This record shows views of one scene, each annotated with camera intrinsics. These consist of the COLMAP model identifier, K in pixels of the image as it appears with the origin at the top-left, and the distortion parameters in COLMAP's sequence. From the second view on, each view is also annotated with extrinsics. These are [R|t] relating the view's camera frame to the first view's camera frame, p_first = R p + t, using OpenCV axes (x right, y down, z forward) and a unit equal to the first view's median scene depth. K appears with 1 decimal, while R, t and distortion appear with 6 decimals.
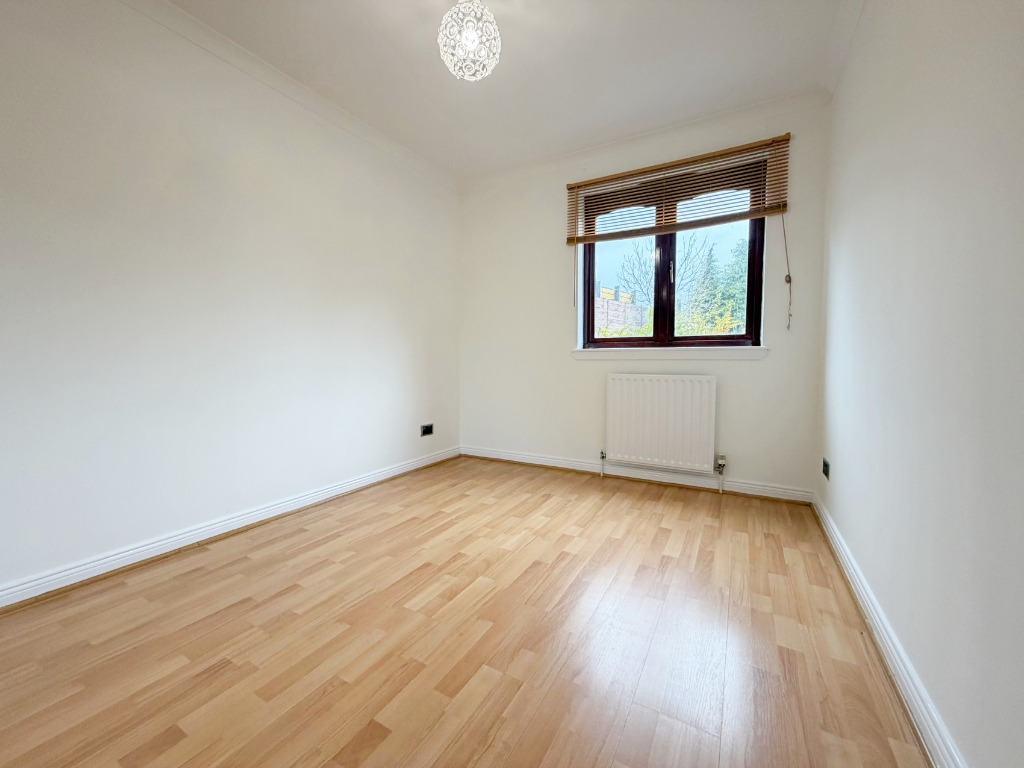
lens RADIAL K [[401.2, 0, 510.7], [0, 401.2, 390.7], [0, 0, 1]] dist [0.001043, -0.000901]
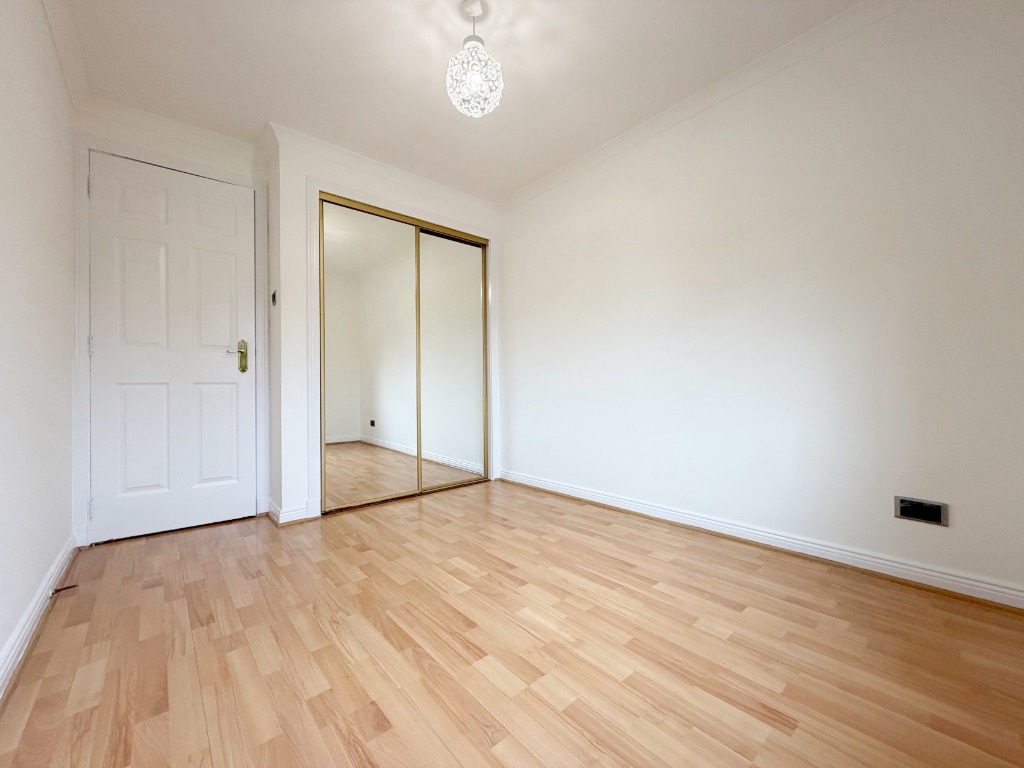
lens RADIAL K [[401.2, 0, 505.4], [0, 401.2, 385.6], [0, 0, 1]] dist [0.001043, -0.000901]
pose [[-0.318815, 0.005819, -0.947799, 0.660472], [-0.060196, 0.997838, 0.026375, -0.058968], [0.945903, 0.065463, -0.317776, 1.062586]]
